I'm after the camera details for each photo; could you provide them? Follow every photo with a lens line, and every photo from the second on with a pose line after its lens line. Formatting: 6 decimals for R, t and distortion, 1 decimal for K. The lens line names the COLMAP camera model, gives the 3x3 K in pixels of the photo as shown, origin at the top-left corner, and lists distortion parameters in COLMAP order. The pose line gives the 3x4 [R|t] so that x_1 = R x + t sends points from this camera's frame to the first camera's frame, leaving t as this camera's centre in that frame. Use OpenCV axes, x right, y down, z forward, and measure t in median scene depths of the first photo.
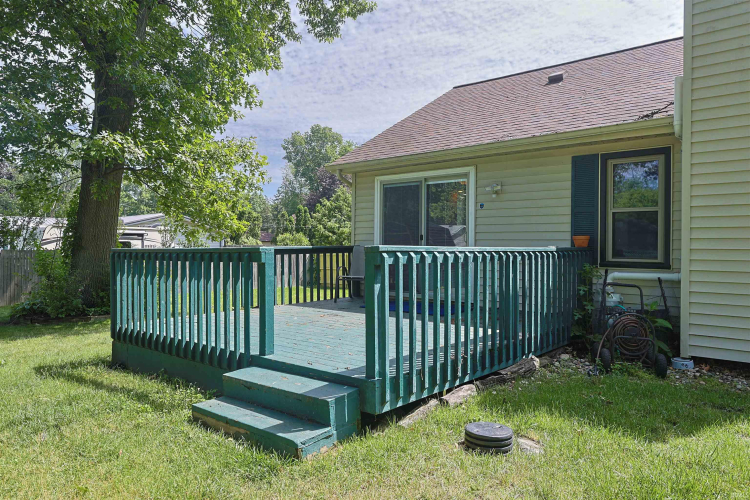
lens RADIAL K [[495.8, 0, 375.0], [0, 495.8, 251.0], [0, 0, 1]] dist [0.006317, 0.000634]
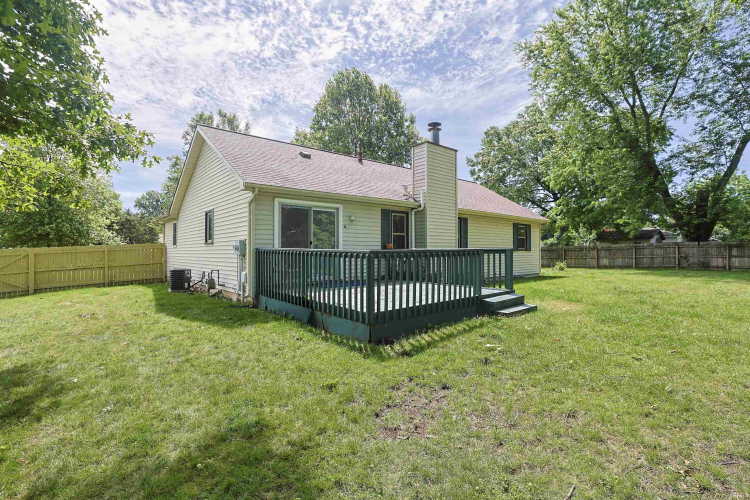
lens RADIAL K [[366.5, 0, 375.6], [0, 366.5, 250.0], [0, 0, 1]] dist [-0.016284, 0.000243]
pose [[0.228303, 0.000069, 0.973590, -1.089405], [0.009064, 0.999957, -0.002197, 0.000499], [-0.973548, 0.009326, 0.228292, 0.574226]]
